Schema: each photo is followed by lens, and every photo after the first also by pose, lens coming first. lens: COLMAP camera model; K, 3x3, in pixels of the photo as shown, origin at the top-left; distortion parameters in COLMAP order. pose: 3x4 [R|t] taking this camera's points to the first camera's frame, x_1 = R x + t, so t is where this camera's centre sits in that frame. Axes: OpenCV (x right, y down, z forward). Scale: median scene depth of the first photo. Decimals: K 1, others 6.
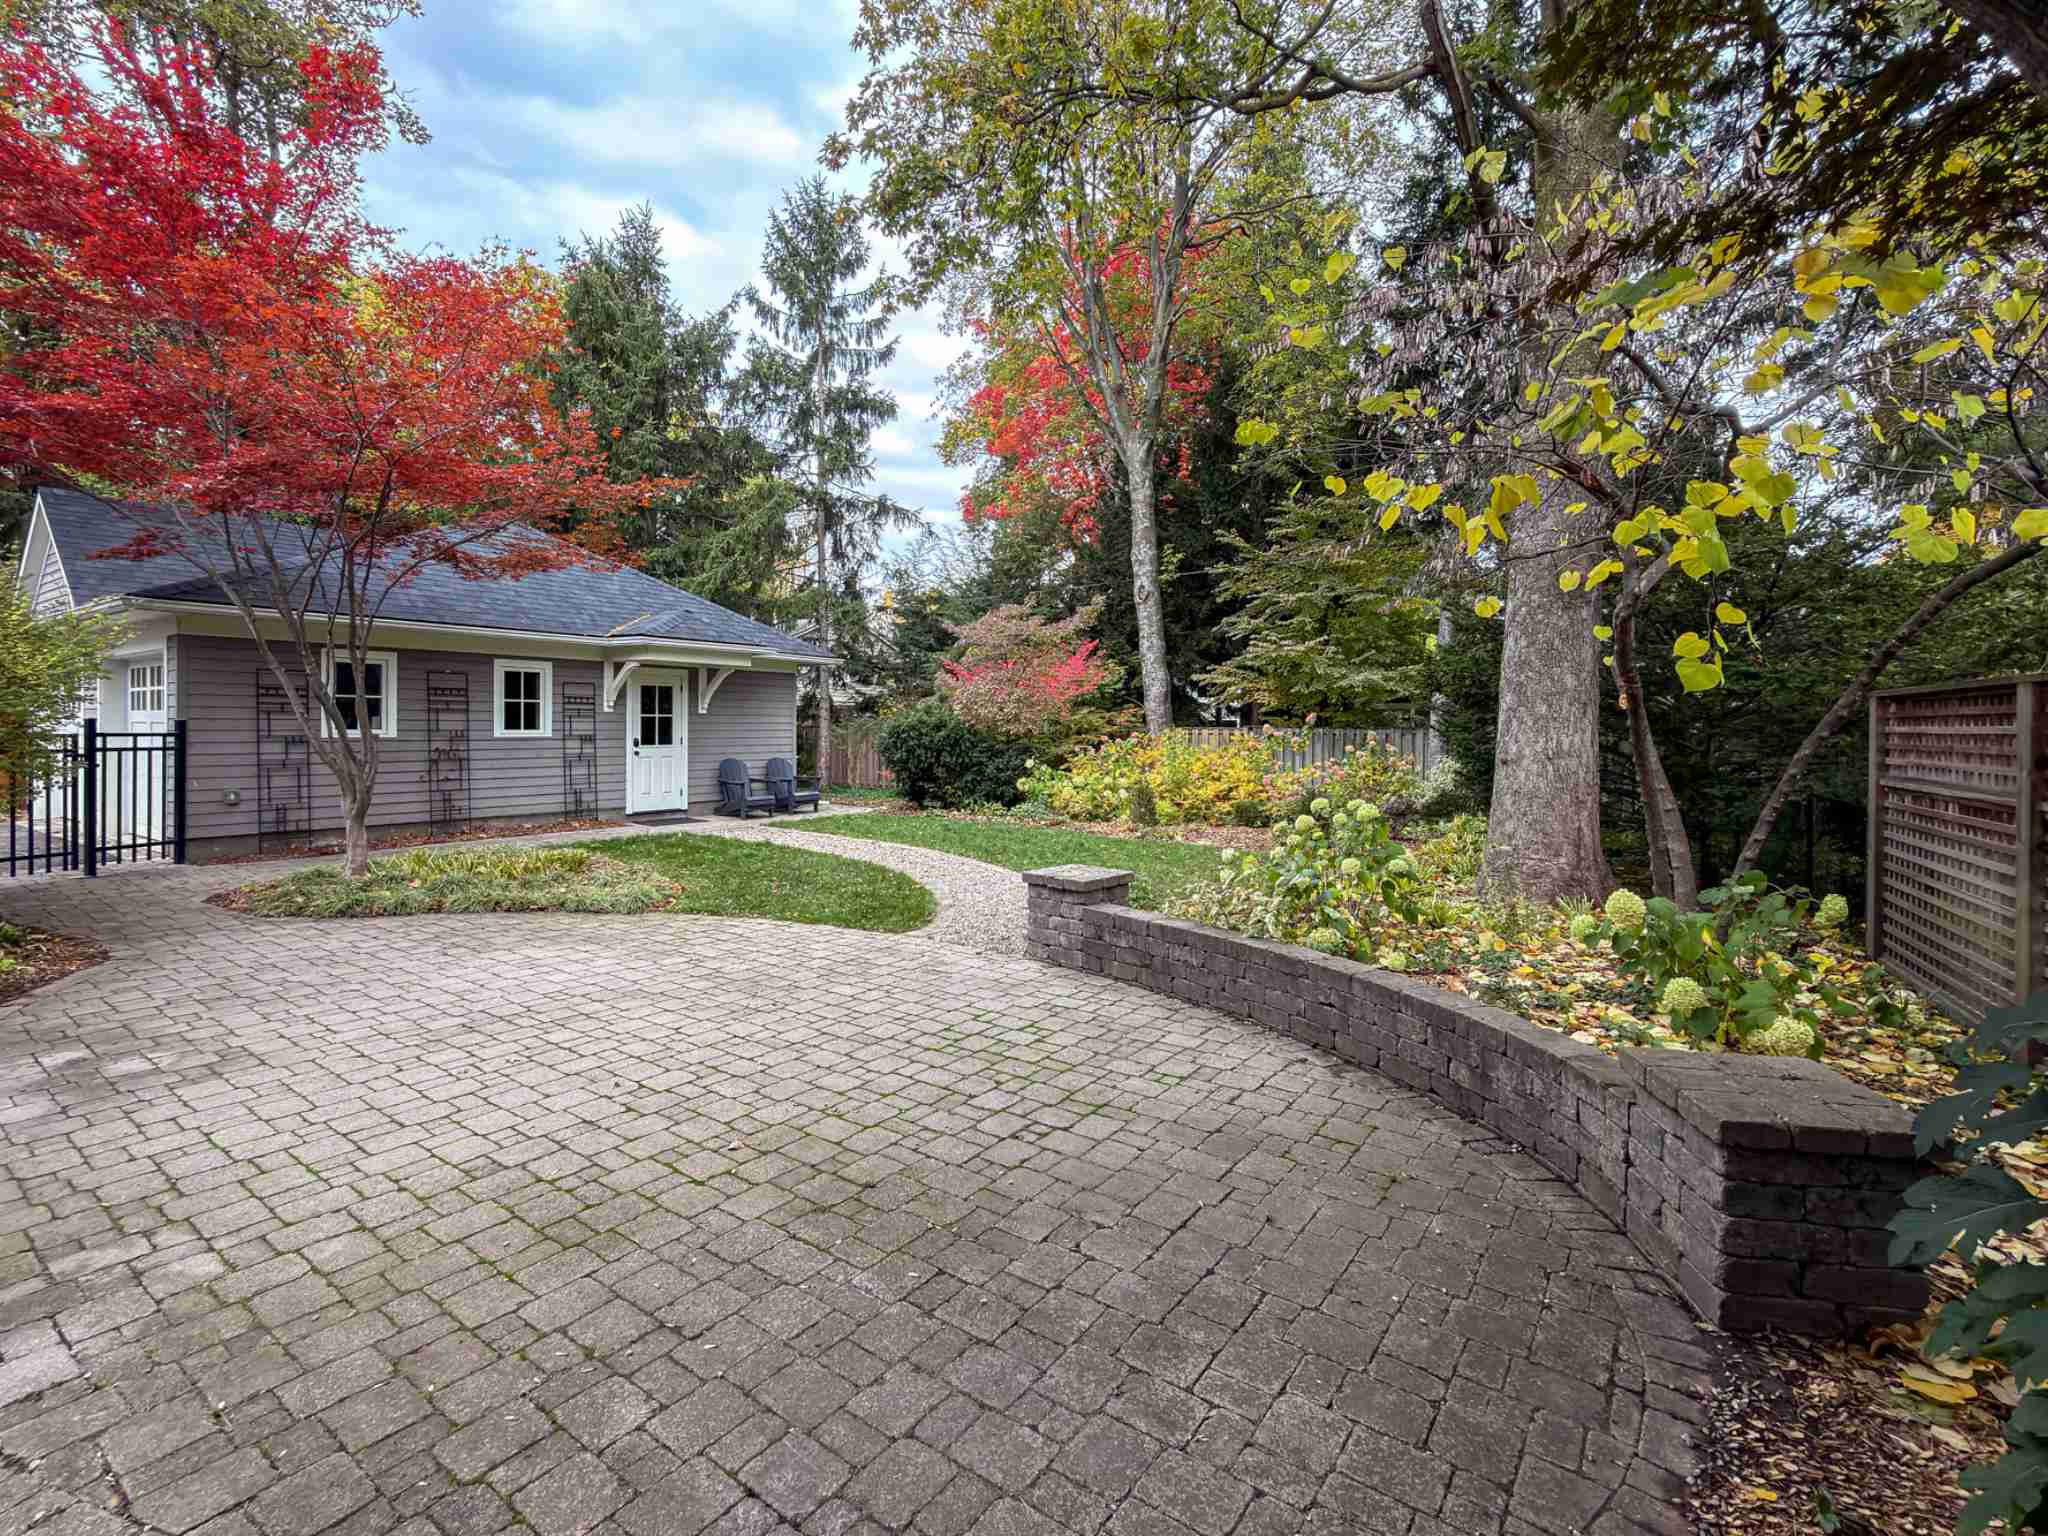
lens RADIAL K [[1972.9, 0, 1024.0], [0, 1972.9, 768.0], [0, 0, 1]] dist [0.027690, 0.001208]
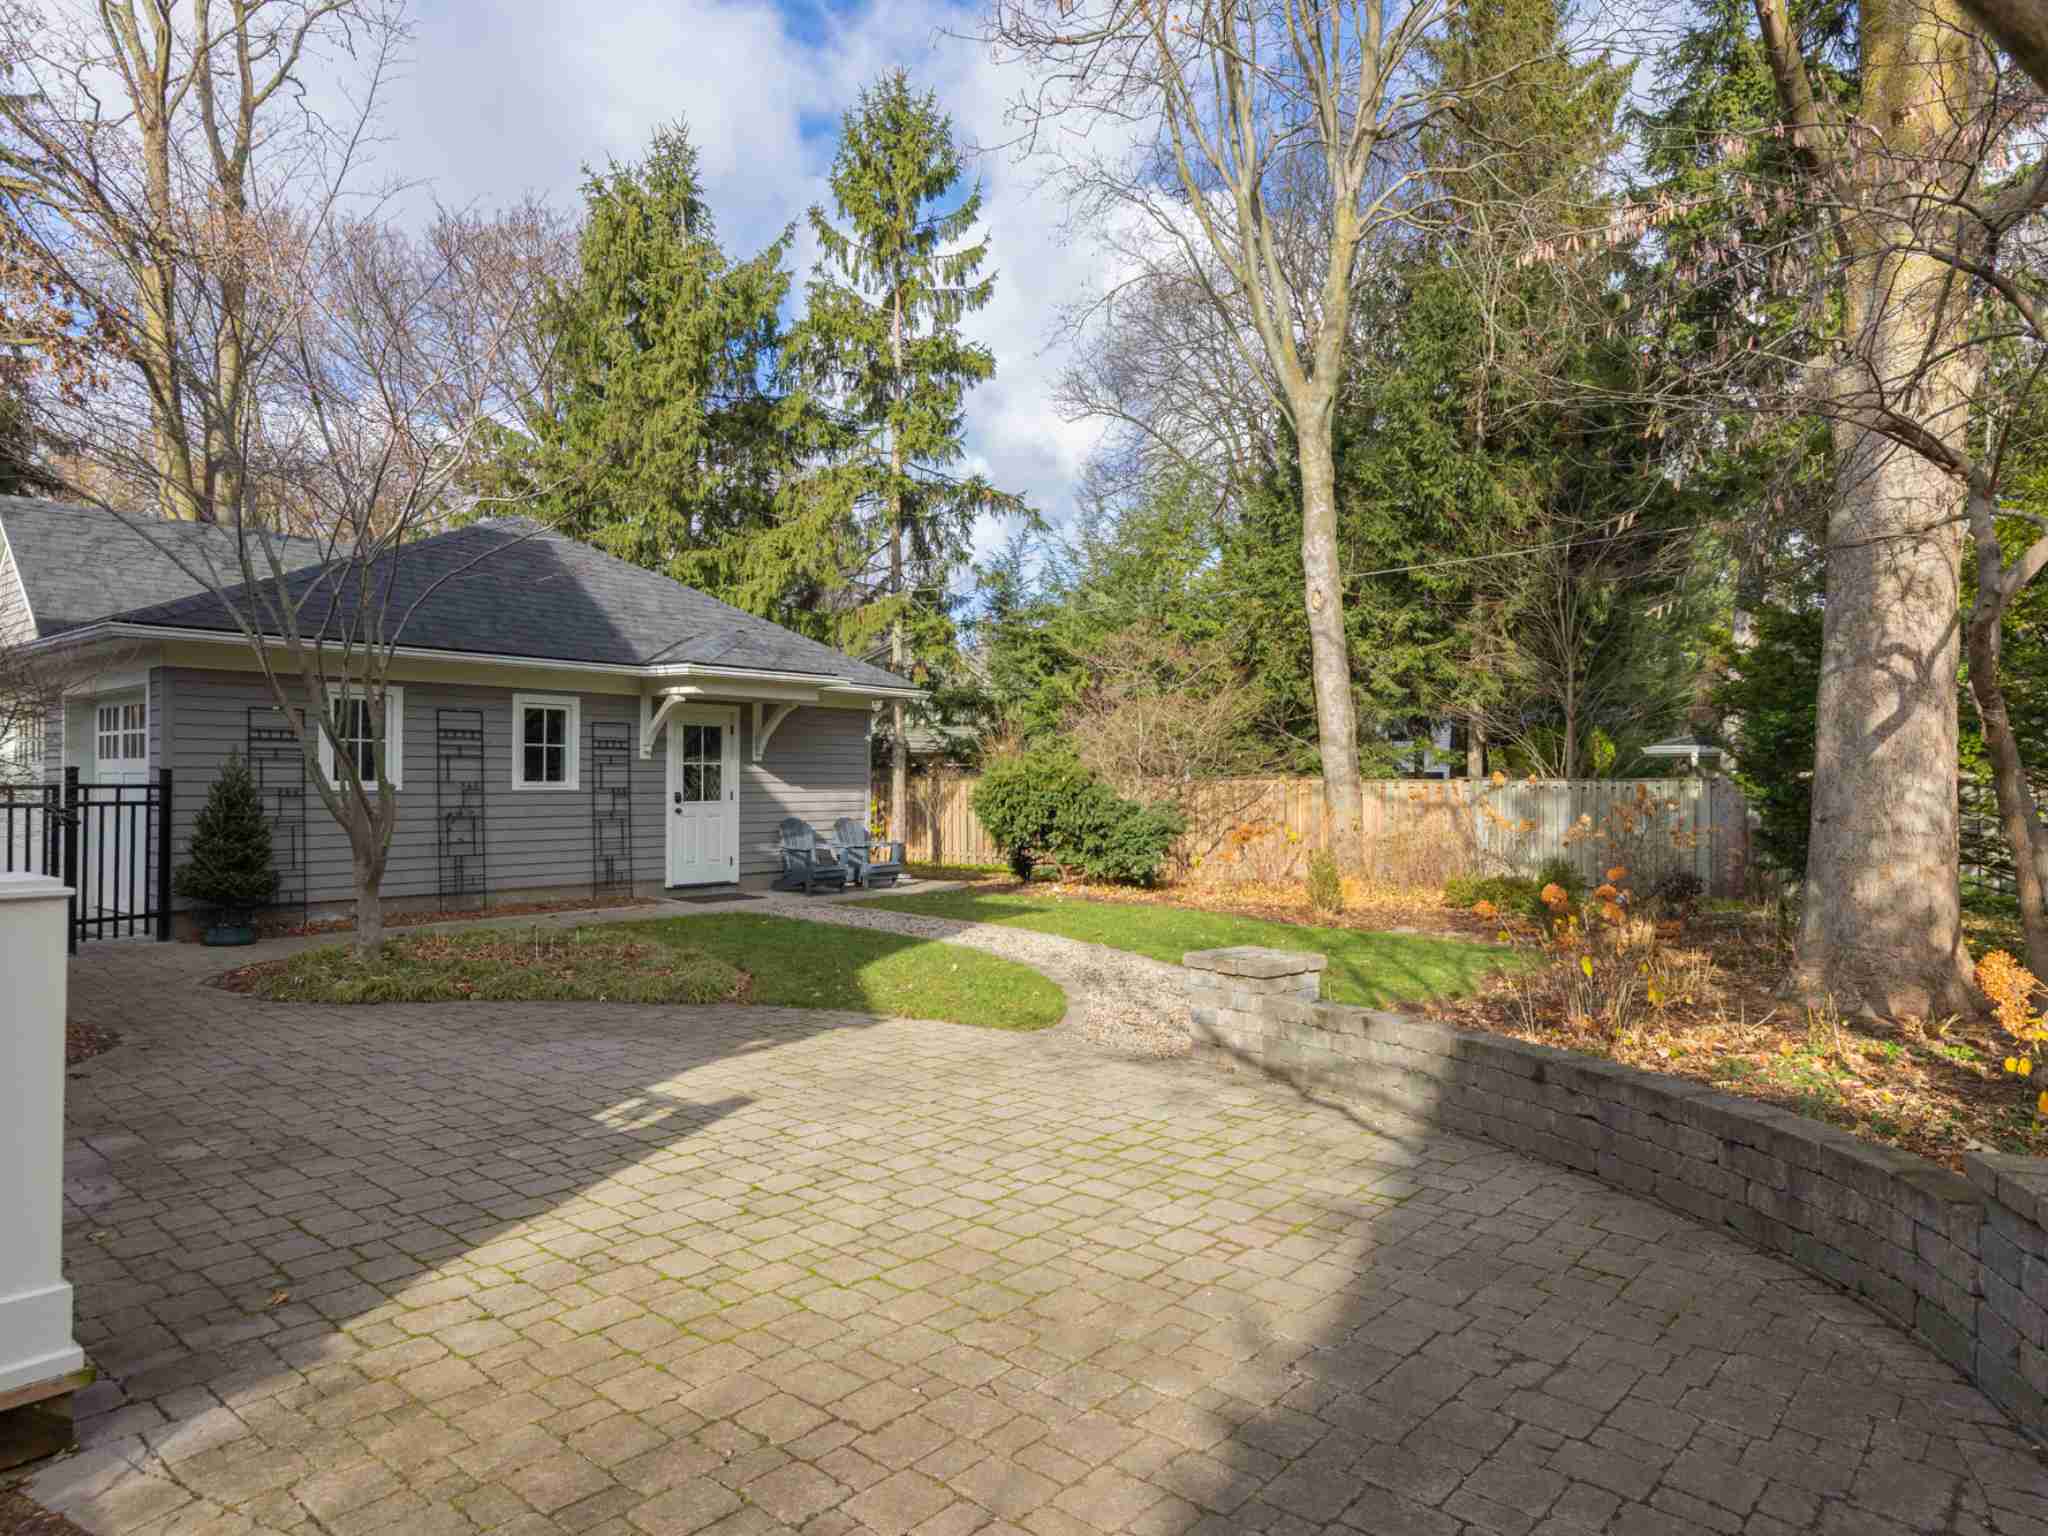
lens RADIAL K [[1972.9, 0, 1024.0], [0, 1972.9, 768.0], [0, 0, 1]] dist [0.027690, 0.001208]
pose [[0.990874, -0.003801, -0.134736, 0.047431], [0.003316, 0.999987, -0.003823, -0.020982], [0.134749, 0.003342, 0.990874, 0.229921]]
